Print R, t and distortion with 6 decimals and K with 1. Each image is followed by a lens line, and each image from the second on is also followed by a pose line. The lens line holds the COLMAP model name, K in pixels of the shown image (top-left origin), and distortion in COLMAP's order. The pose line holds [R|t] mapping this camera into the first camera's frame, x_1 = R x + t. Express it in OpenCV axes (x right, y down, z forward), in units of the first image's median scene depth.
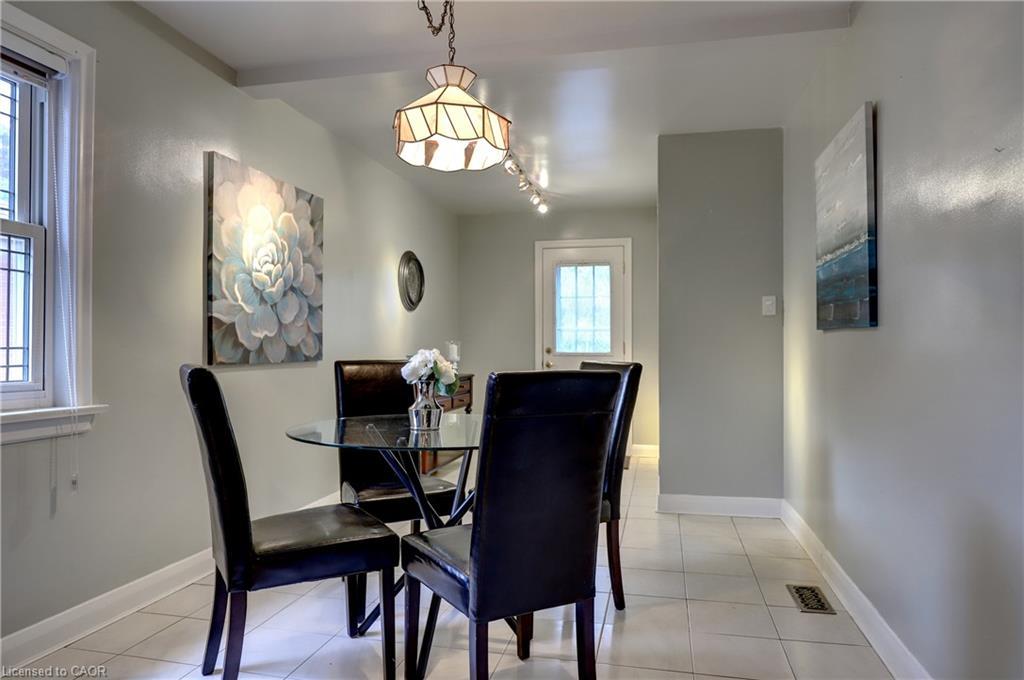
lens RADIAL K [[649.7, 0, 516.4], [0, 649.7, 340.6], [0, 0, 1]] dist [-0.002251, -0.000312]
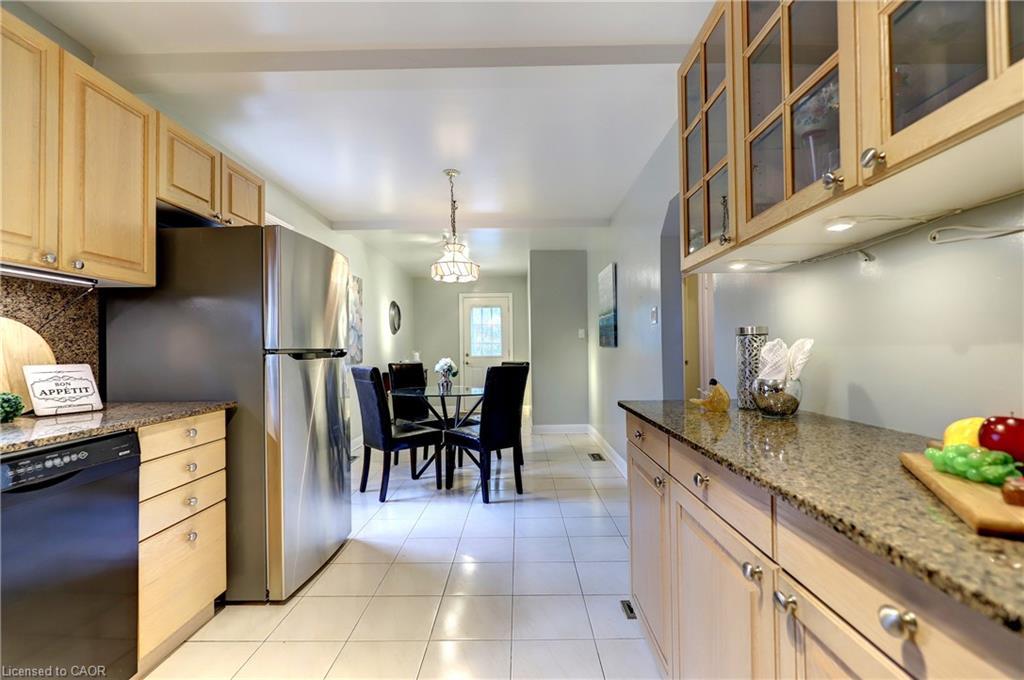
lens RADIAL K [[459.8, 0, 515.2], [0, 459.8, 343.6], [0, 0, 1]] dist [-0.002712, -0.000198]
pose [[0.977342, -0.008207, 0.211509, -0.166375], [0.008582, 0.999963, -0.000858, -0.025025], [-0.211494, 0.002654, 0.977376, -0.499133]]
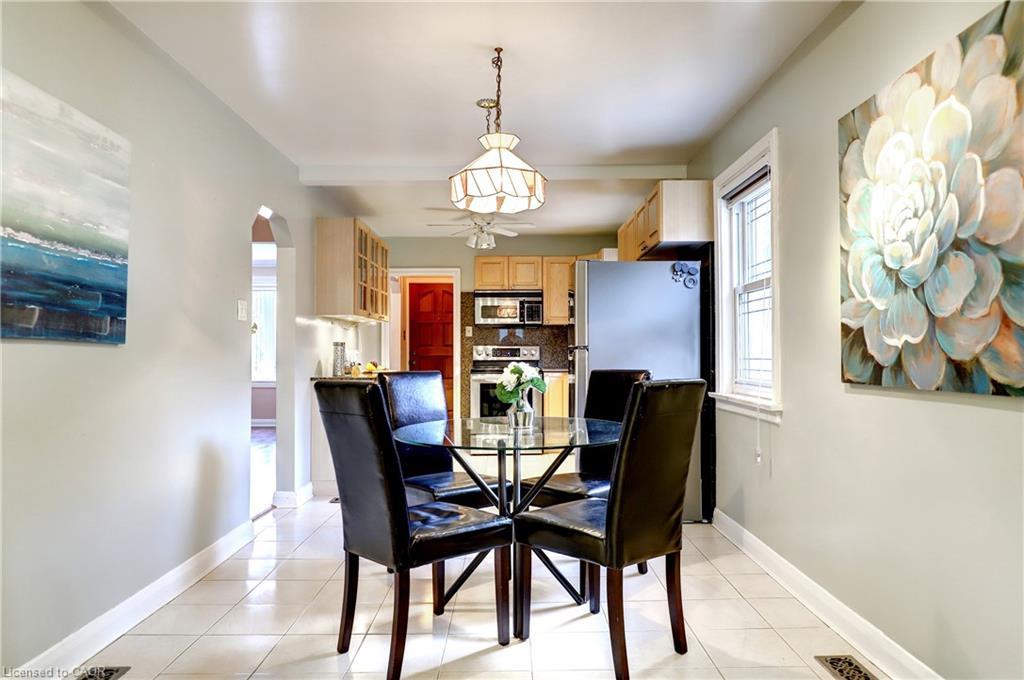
lens RADIAL K [[649.7, 0, 516.4], [0, 649.7, 340.6], [0, 0, 1]] dist [-0.002251, -0.000312]
pose [[-0.973562, -0.002666, -0.228406, 0.101858], [0.004508, 0.999513, -0.030881, 0.007603], [0.228377, -0.031095, -0.973076, 1.490201]]
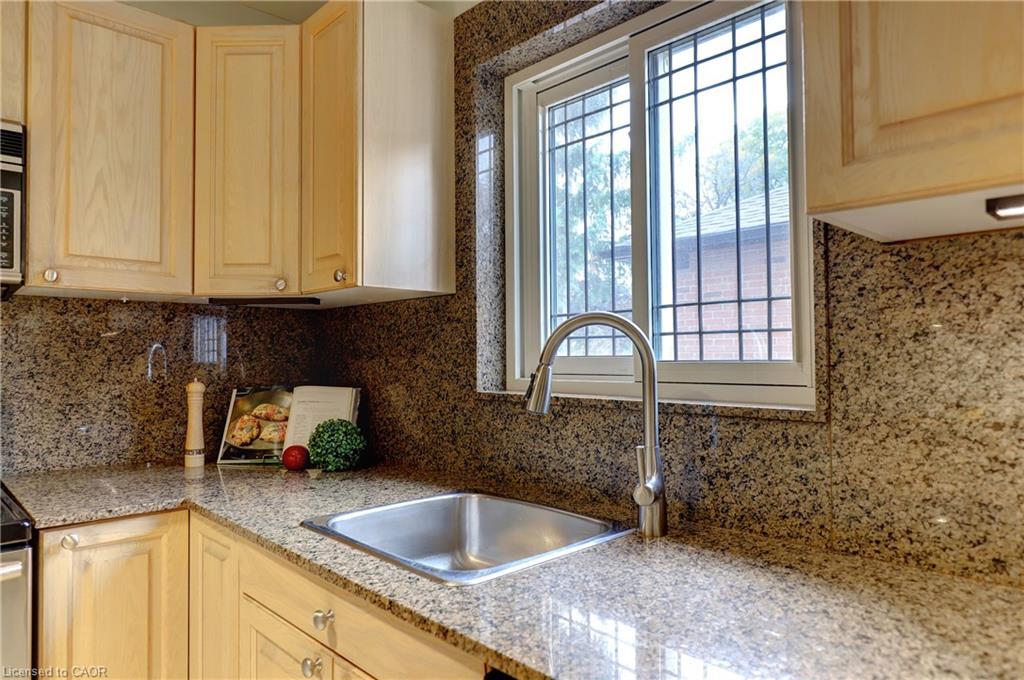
lens RADIAL K [[649.7, 0, 516.4], [0, 649.7, 340.6], [0, 0, 1]] dist [-0.002251, -0.000312]
pose [[-0.552042, -0.016635, -0.833650, -0.282801], [0.017655, 0.999344, -0.031632, -0.052353], [0.833629, -0.032181, -0.551386, -0.034688]]
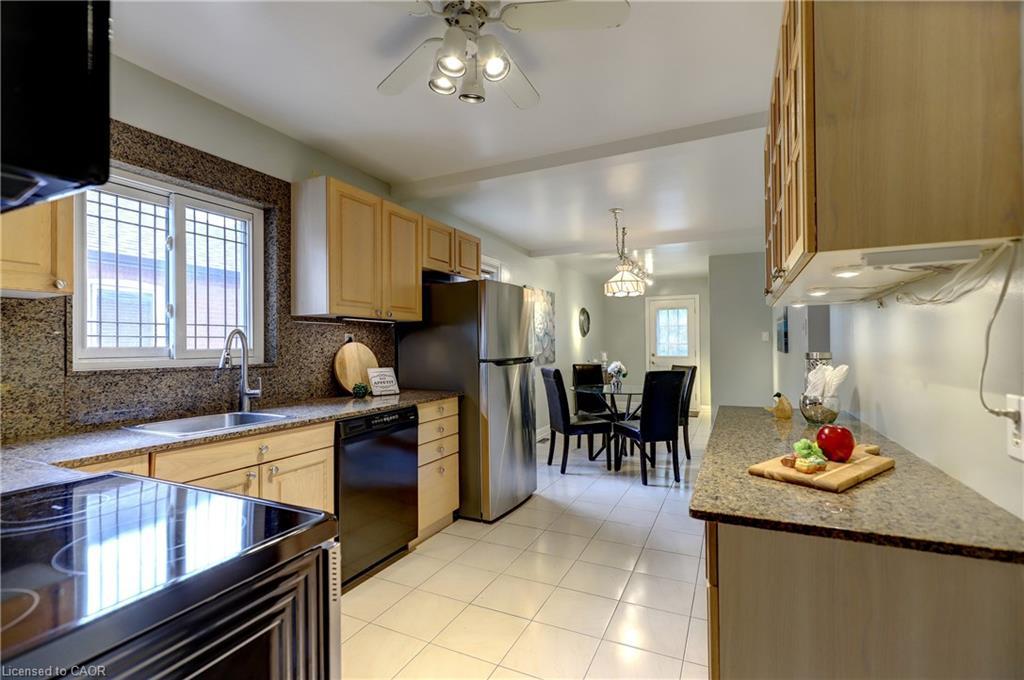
lens RADIAL K [[459.8, 0, 515.2], [0, 459.8, 343.6], [0, 0, 1]] dist [-0.002712, -0.000198]
pose [[0.974580, -0.009256, -0.223851, -0.079248], [0.011050, 0.999916, 0.006764, -0.058055], [0.223769, -0.009065, 0.974600, -0.737272]]
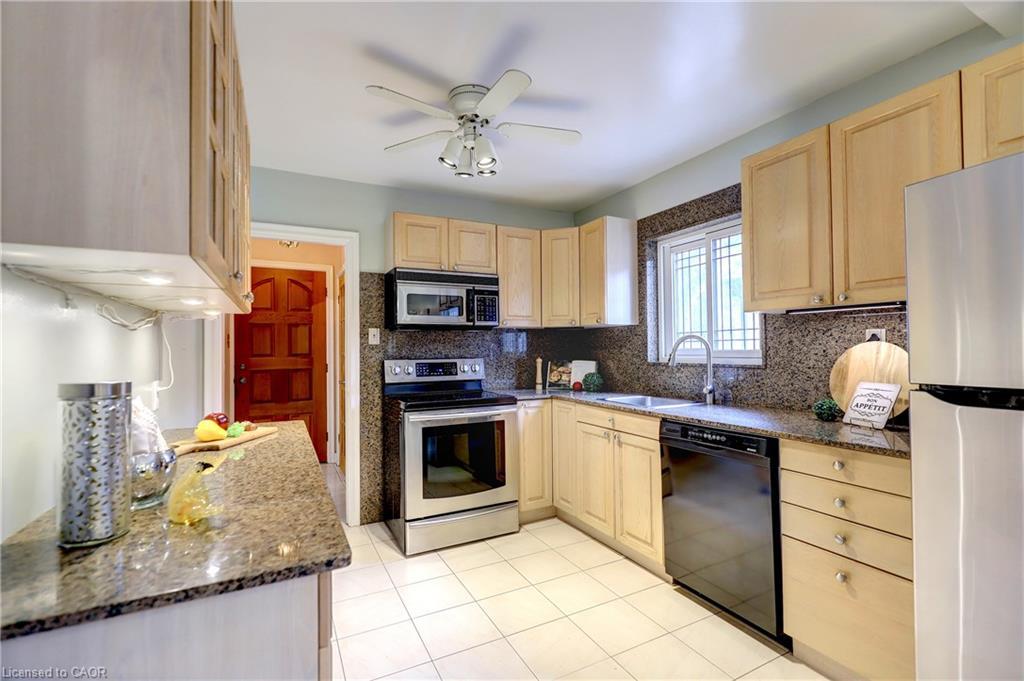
lens RADIAL K [[459.8, 0, 515.2], [0, 459.8, 344.1], [0, 0, 1]] dist [-0.002712, -0.000198]
pose [[-0.768053, 0.000051, -0.640386, 0.145757], [0.018512, 0.999584, -0.022123, -0.049900], [0.640118, -0.028846, -0.767734, 0.224614]]
